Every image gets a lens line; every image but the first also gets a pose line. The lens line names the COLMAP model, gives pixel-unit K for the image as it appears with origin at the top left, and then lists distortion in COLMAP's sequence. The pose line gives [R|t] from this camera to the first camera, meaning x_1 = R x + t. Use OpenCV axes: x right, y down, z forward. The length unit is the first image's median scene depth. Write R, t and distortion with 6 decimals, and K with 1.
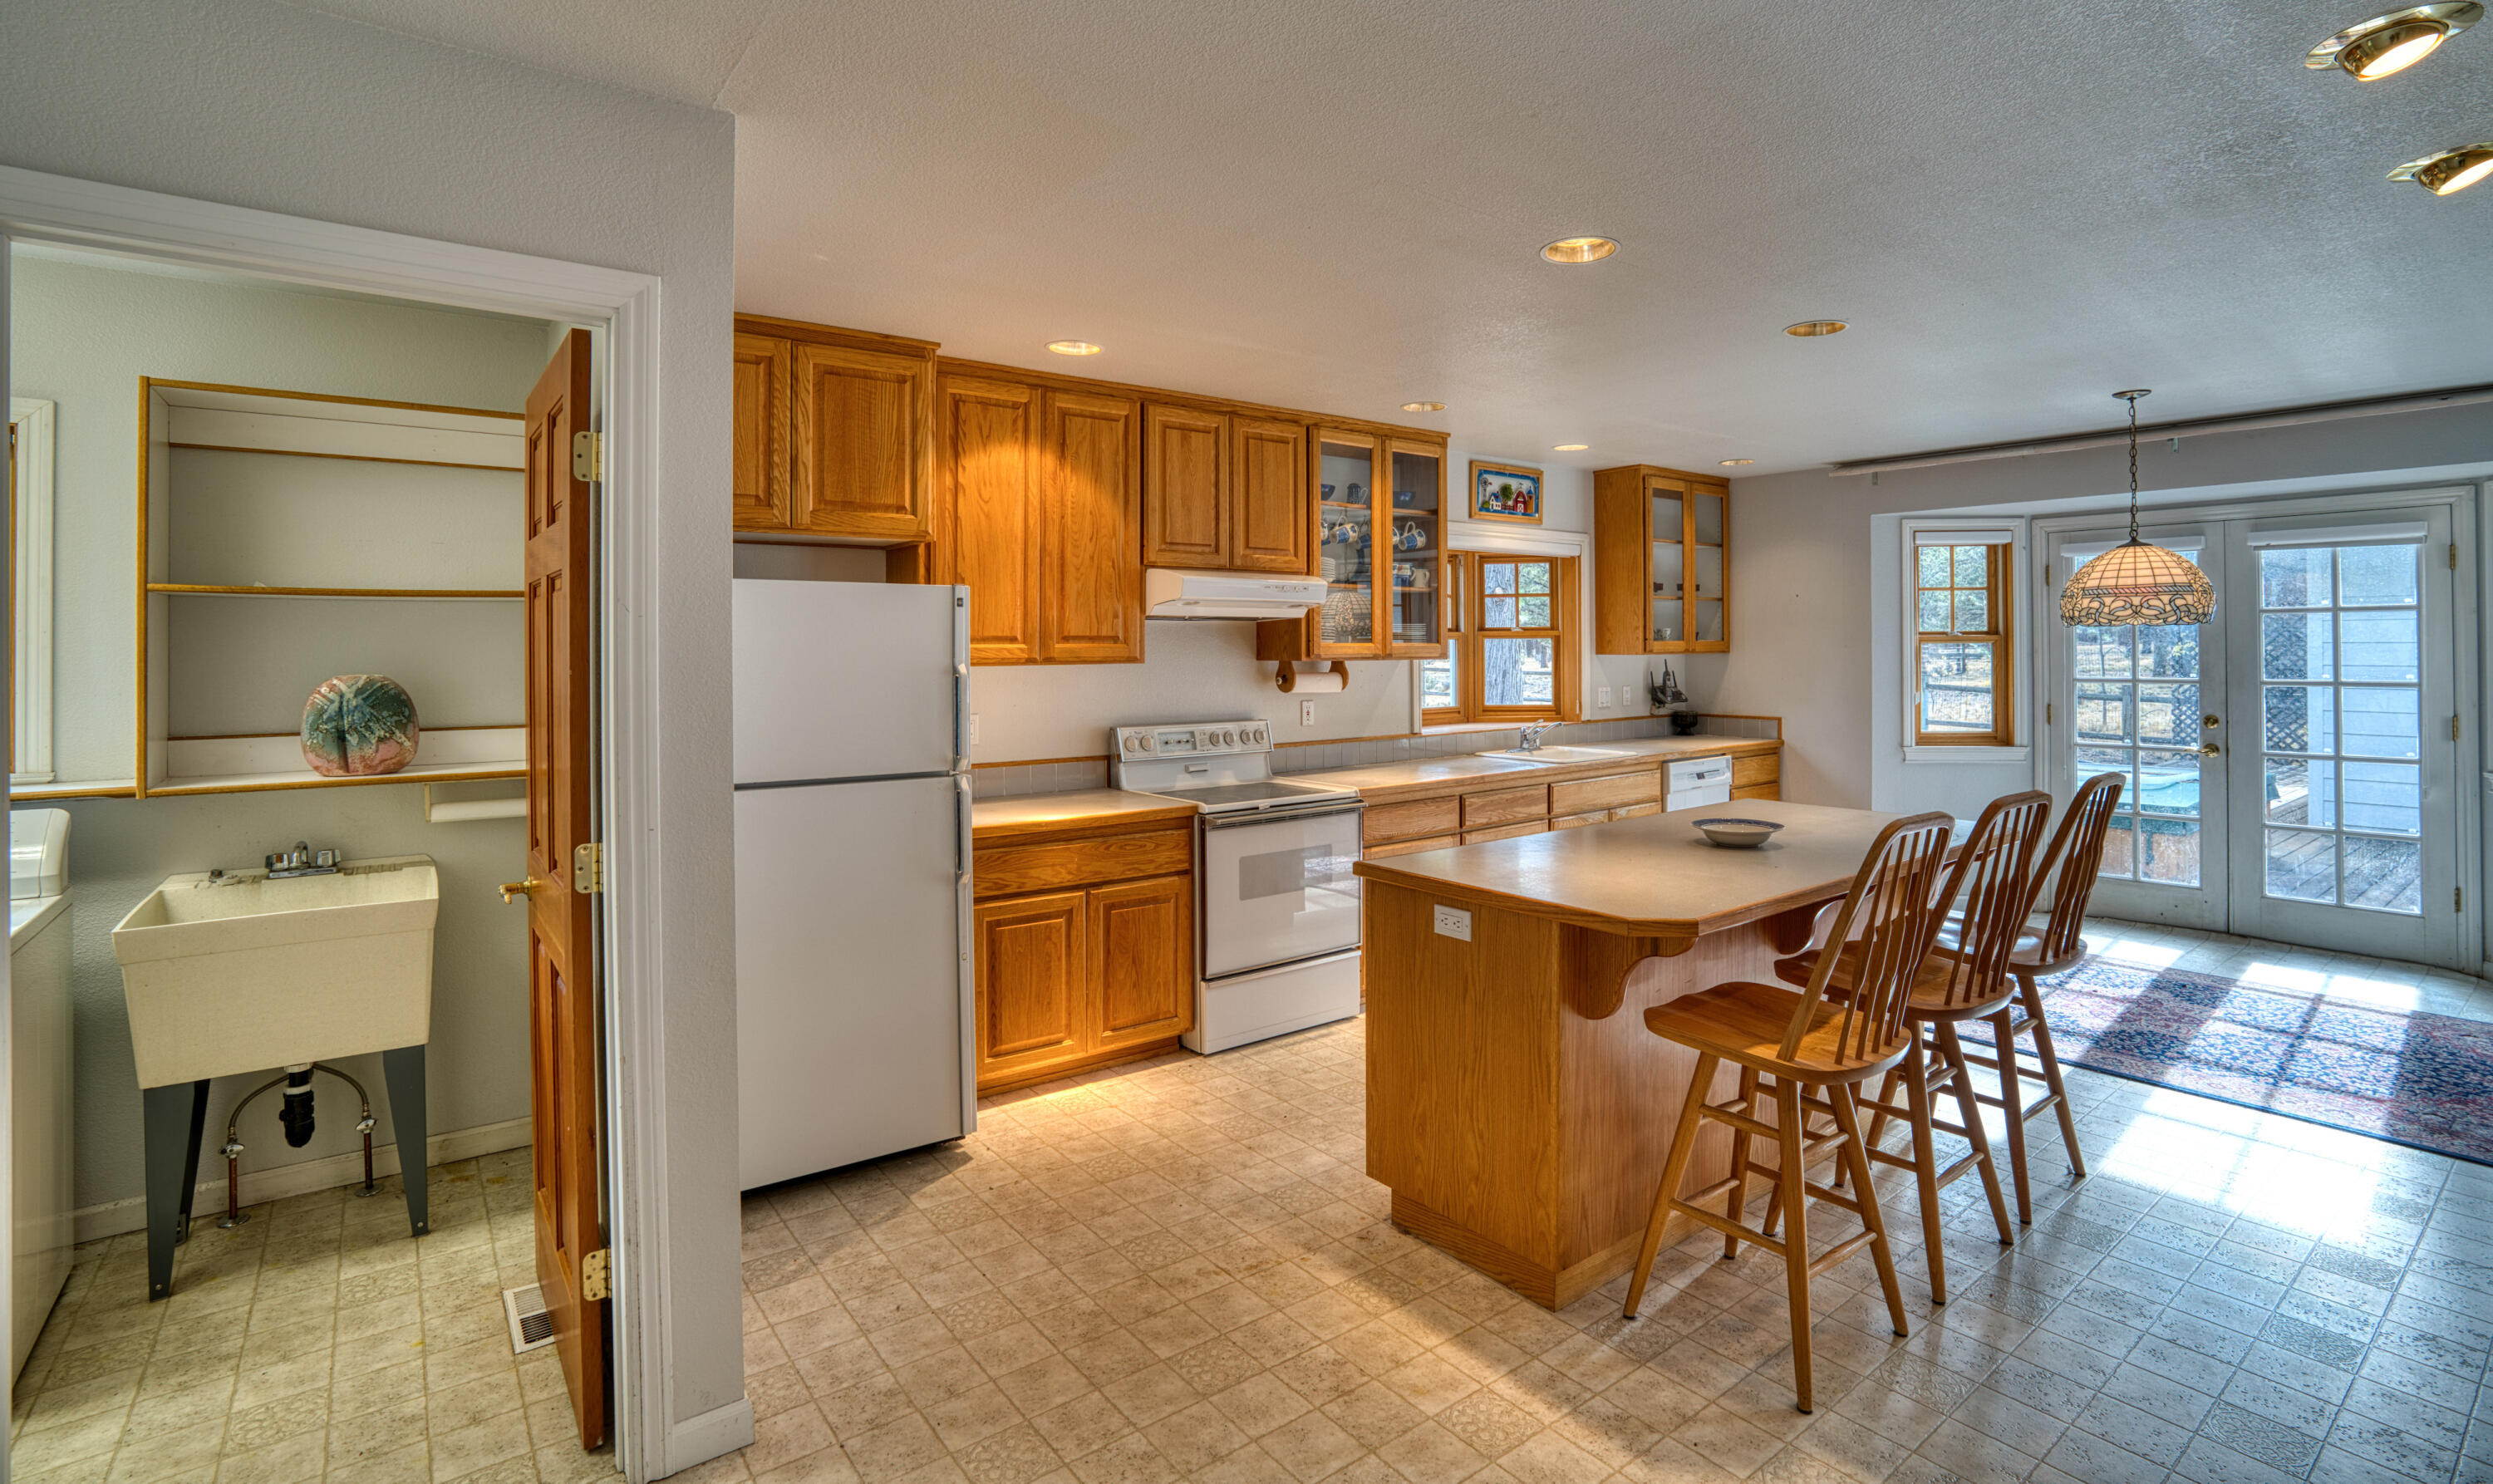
lens RADIAL K [[1196.2, 0, 1250.6], [0, 1196.2, 642.7], [0, 0, 1]] dist [0.001660, 0.000376]
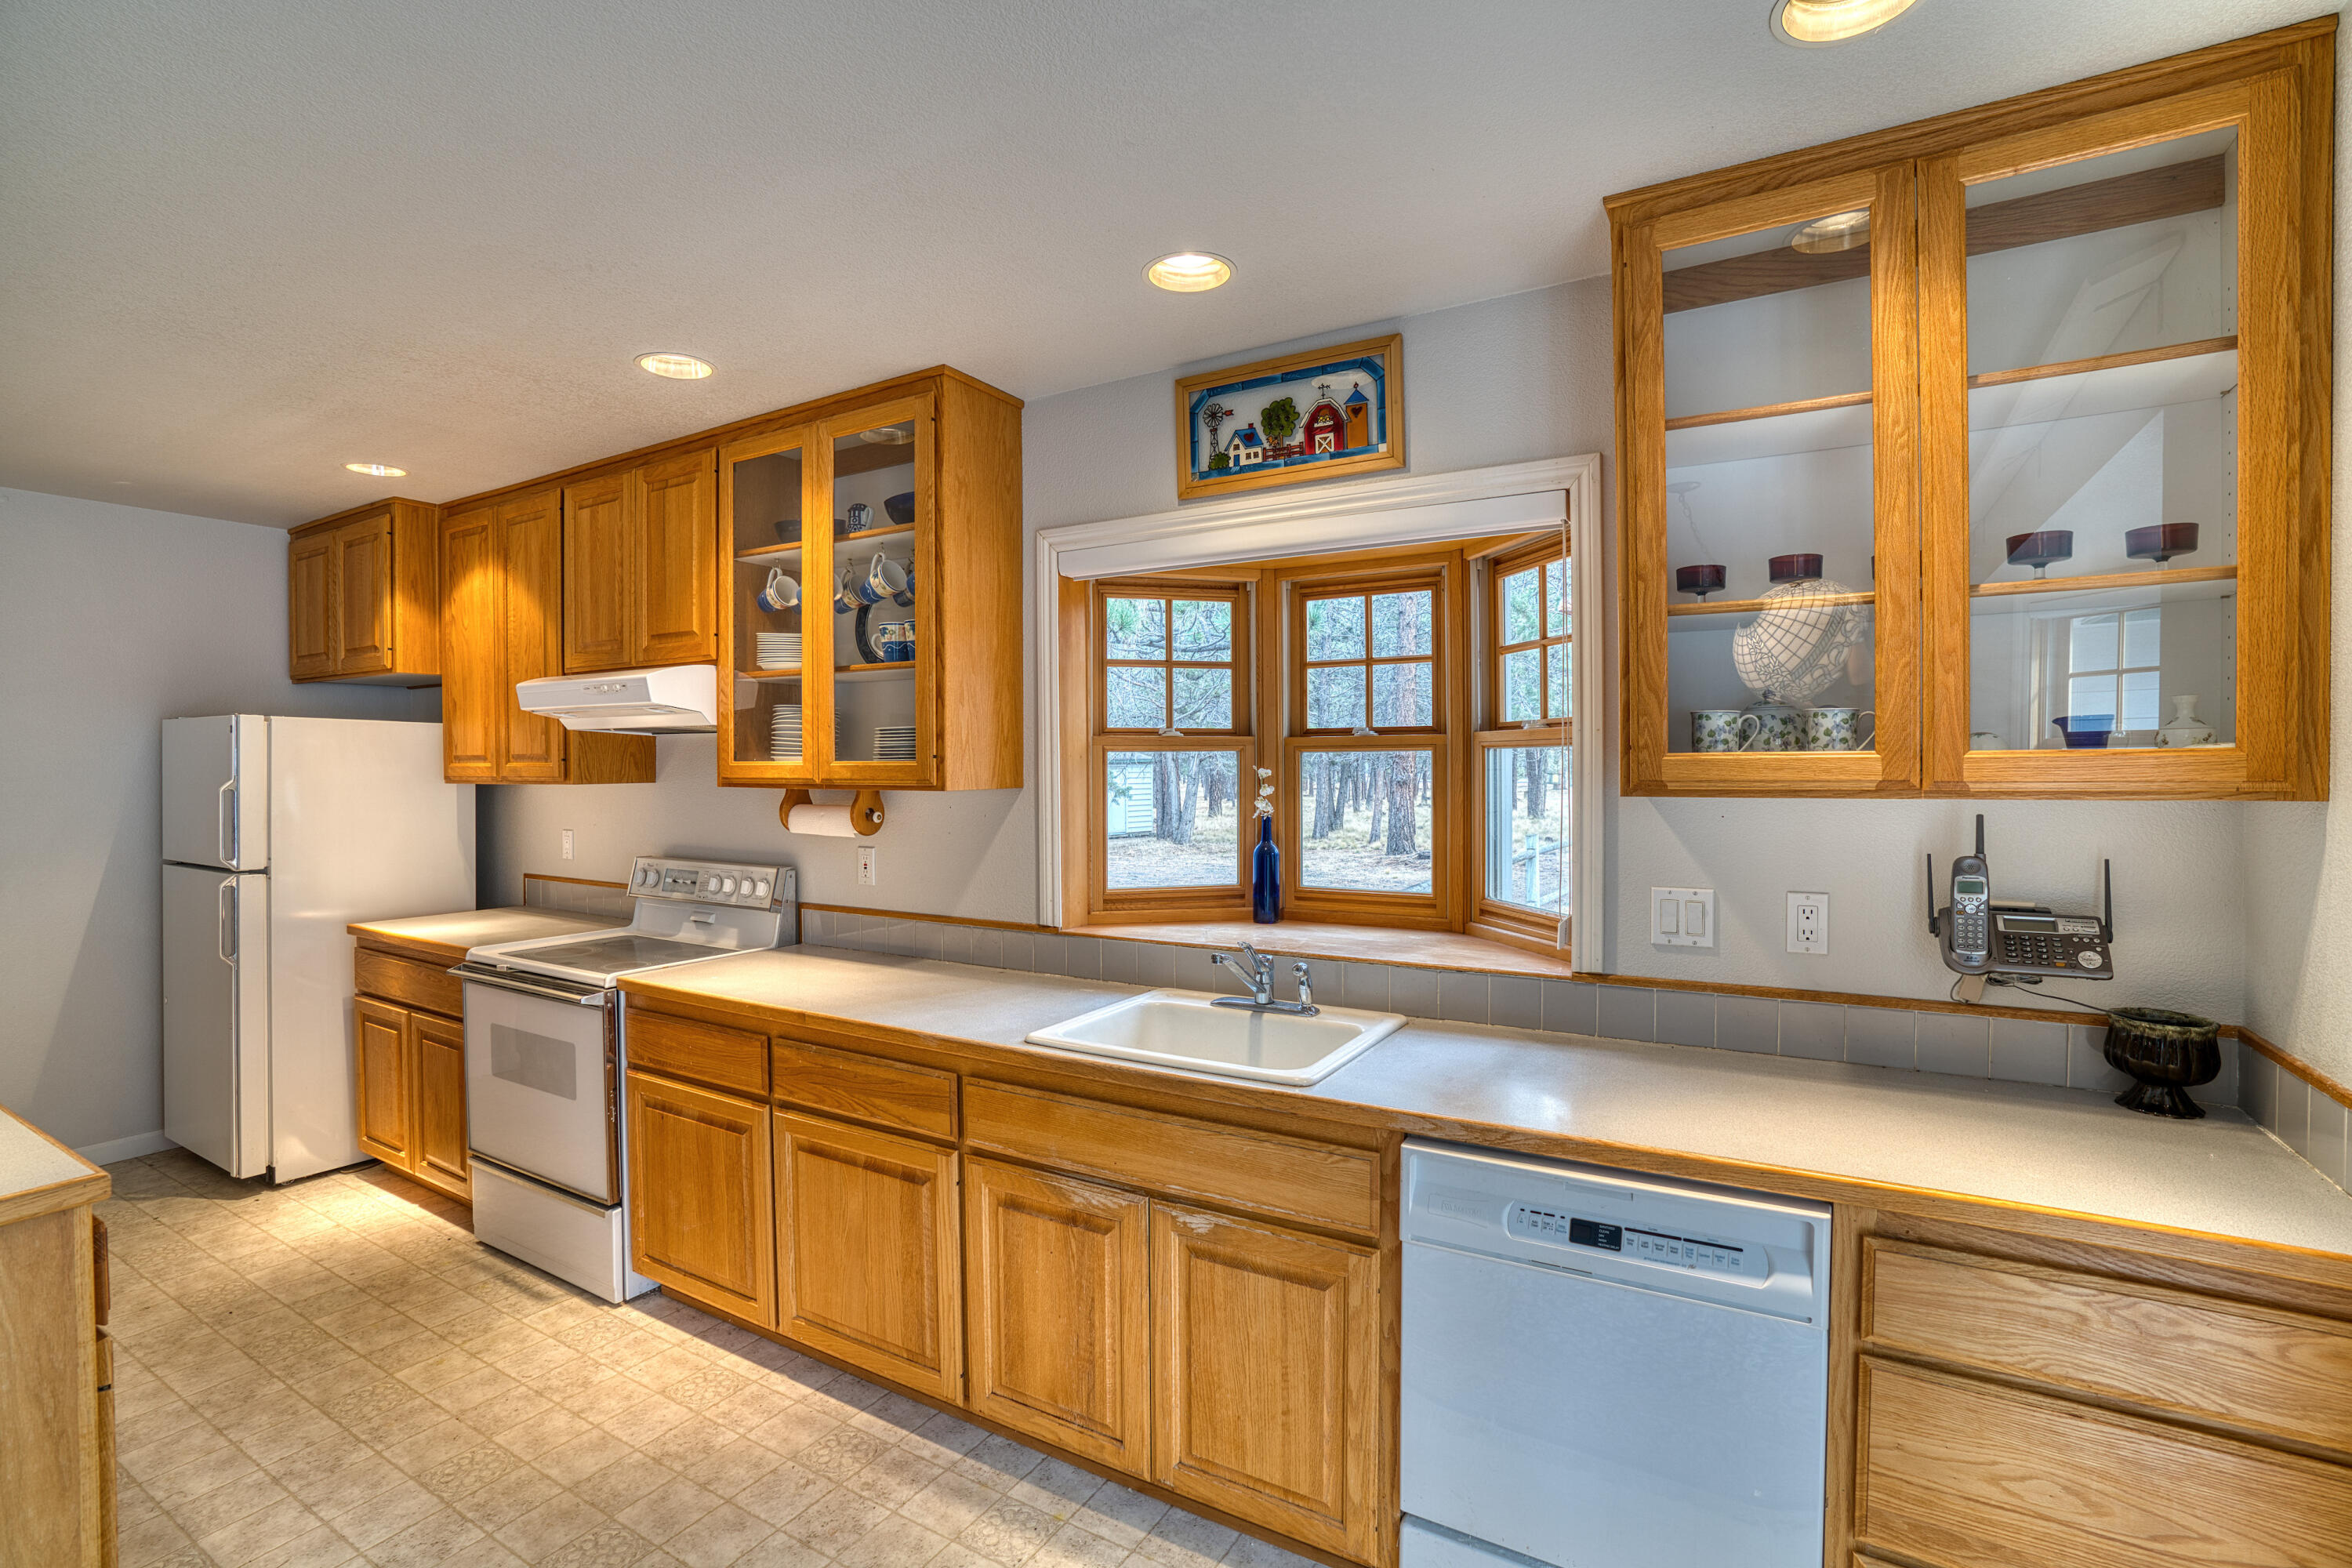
lens RADIAL K [[1076.9, 0, 1178.5], [0, 1076.9, 791.0], [0, 0, 1]] dist [-0.041105, 0.000535]
pose [[0.356515, 0.026900, -0.933902, 0.566319], [0.007725, 0.999466, 0.031737, -0.001421], [0.934258, -0.018529, 0.356117, 0.813265]]
